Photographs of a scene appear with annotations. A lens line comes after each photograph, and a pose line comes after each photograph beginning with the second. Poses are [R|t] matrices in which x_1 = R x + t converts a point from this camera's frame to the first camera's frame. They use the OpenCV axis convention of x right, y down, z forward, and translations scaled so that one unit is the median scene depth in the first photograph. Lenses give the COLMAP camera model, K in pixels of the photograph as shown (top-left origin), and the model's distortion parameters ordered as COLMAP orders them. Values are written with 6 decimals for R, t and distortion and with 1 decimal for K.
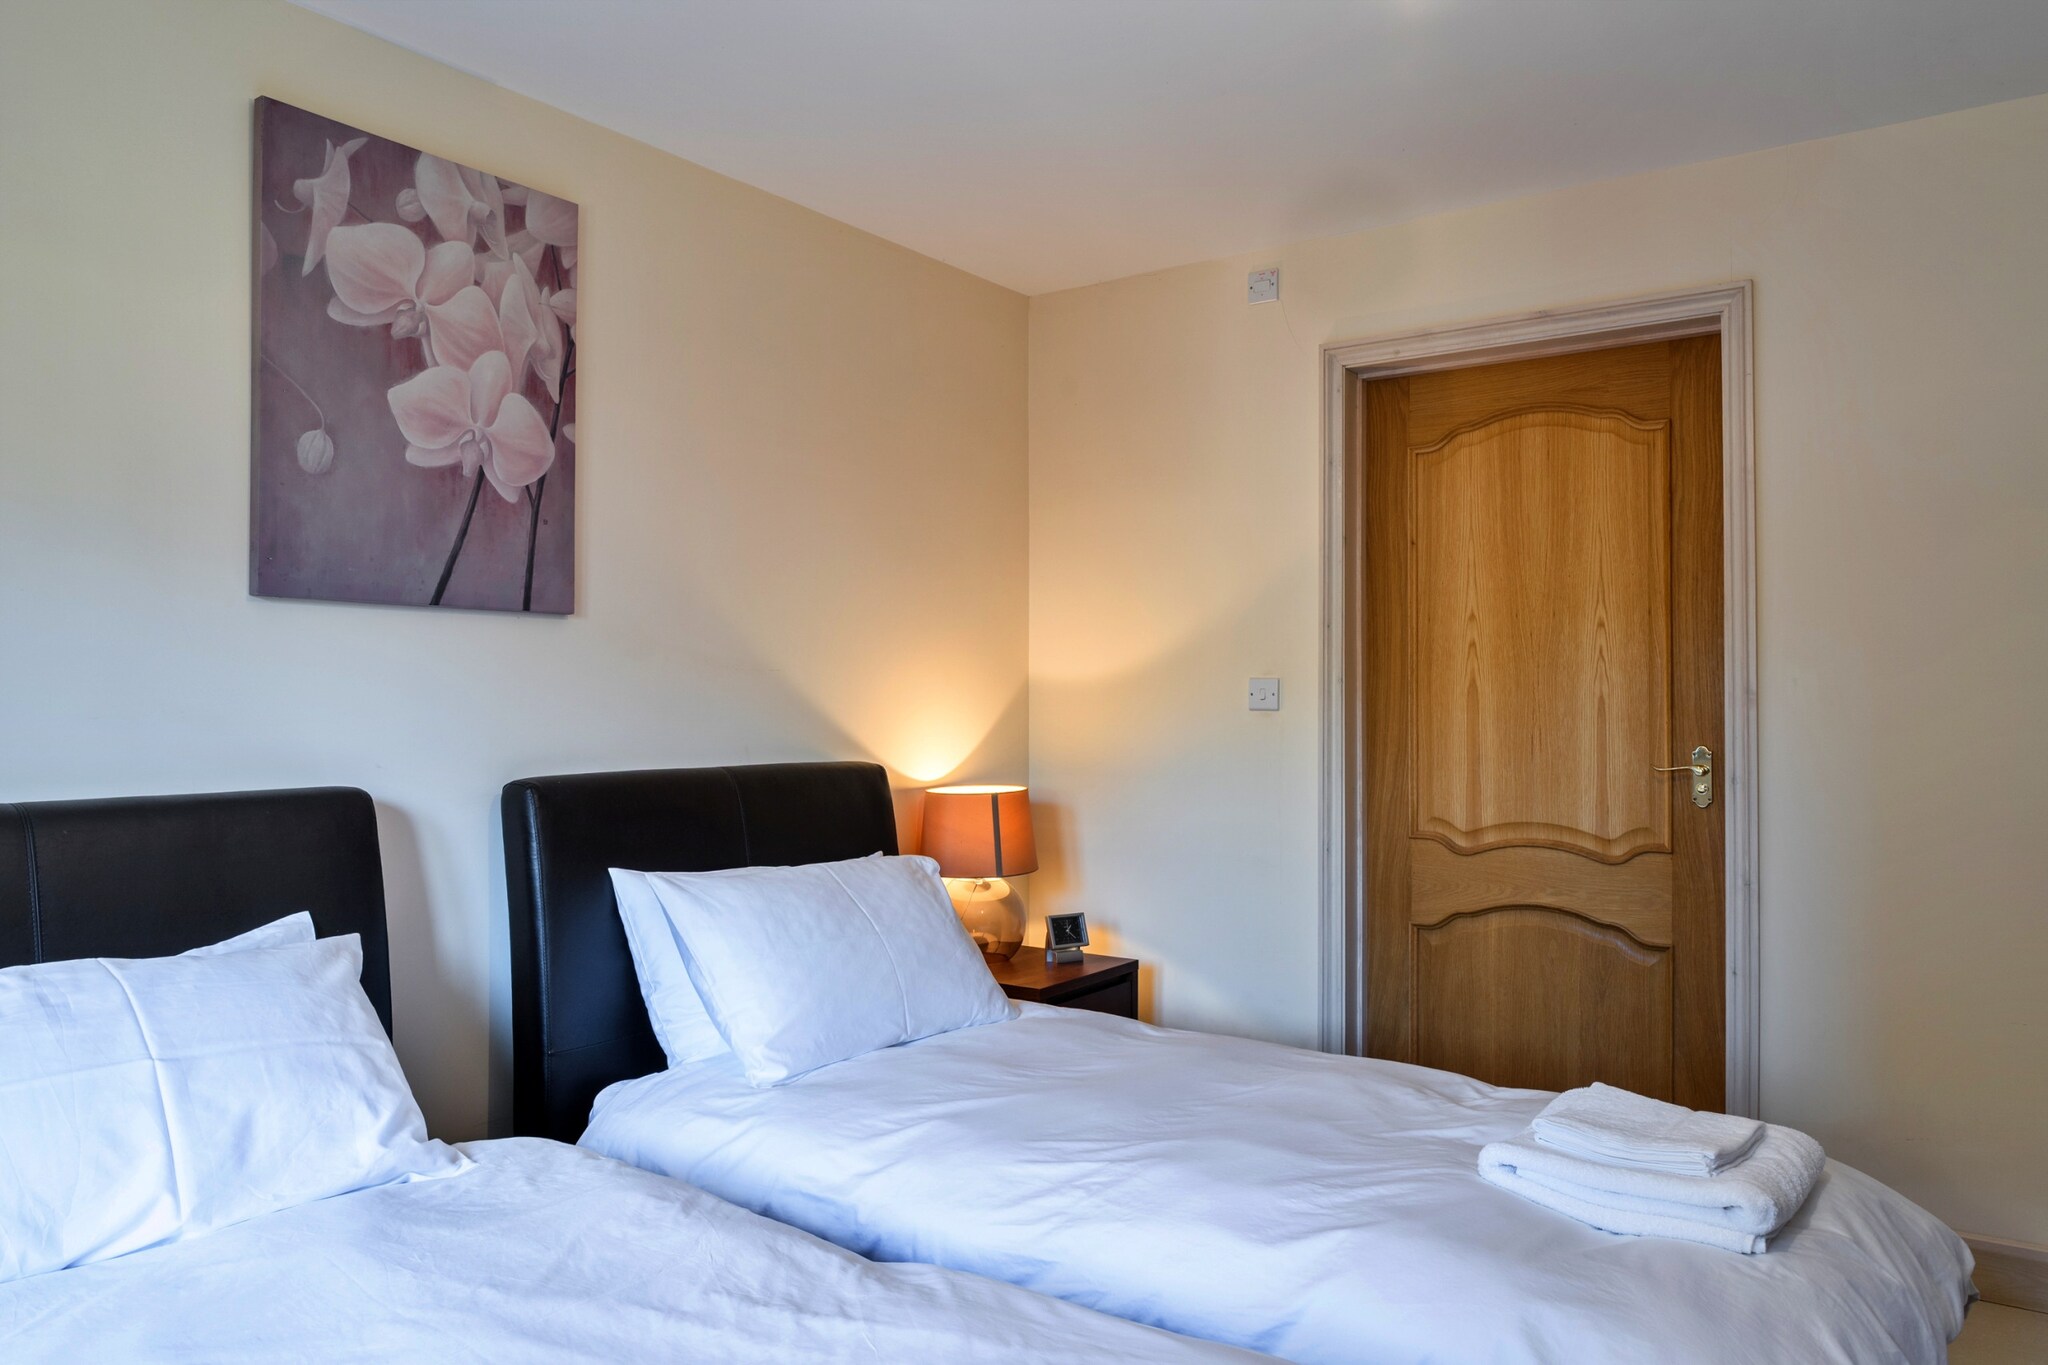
lens RADIAL K [[1625.4, 0, 1019.7], [0, 1625.4, 657.4], [0, 0, 1]] dist [-0.005747, -0.004189]
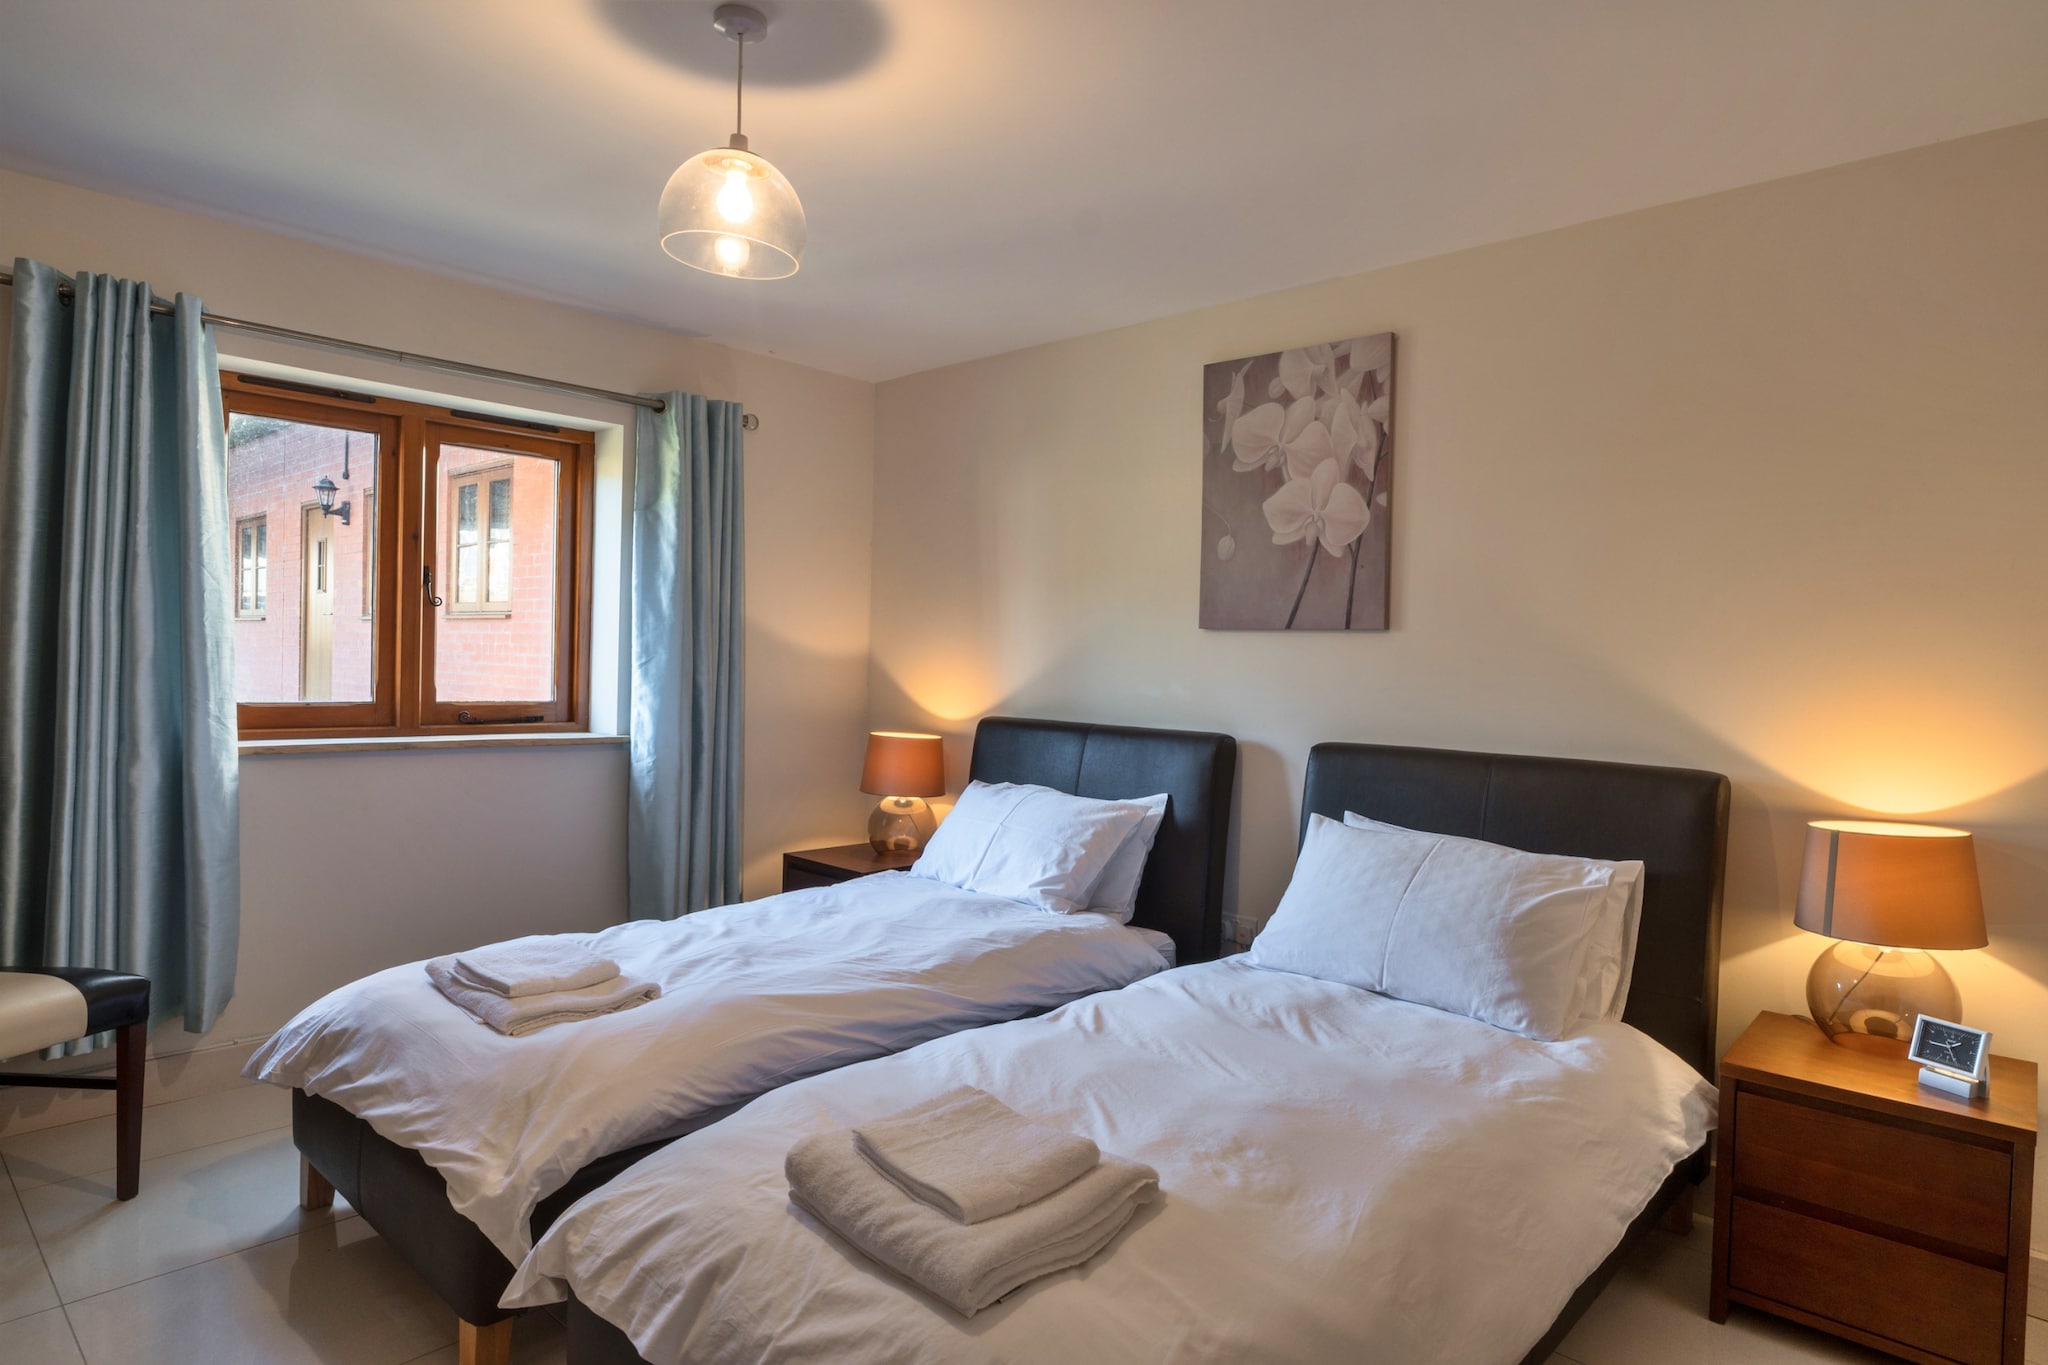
lens RADIAL K [[1159.2, 0, 1009.8], [0, 1159.2, 681.5], [0, 0, 1]] dist [-0.000178, -0.000394]
pose [[-0.234967, 0.011272, -0.971938, 0.815367], [-0.007597, 0.999881, 0.013432, 0.006786], [0.971974, 0.010540, -0.234854, 0.986149]]
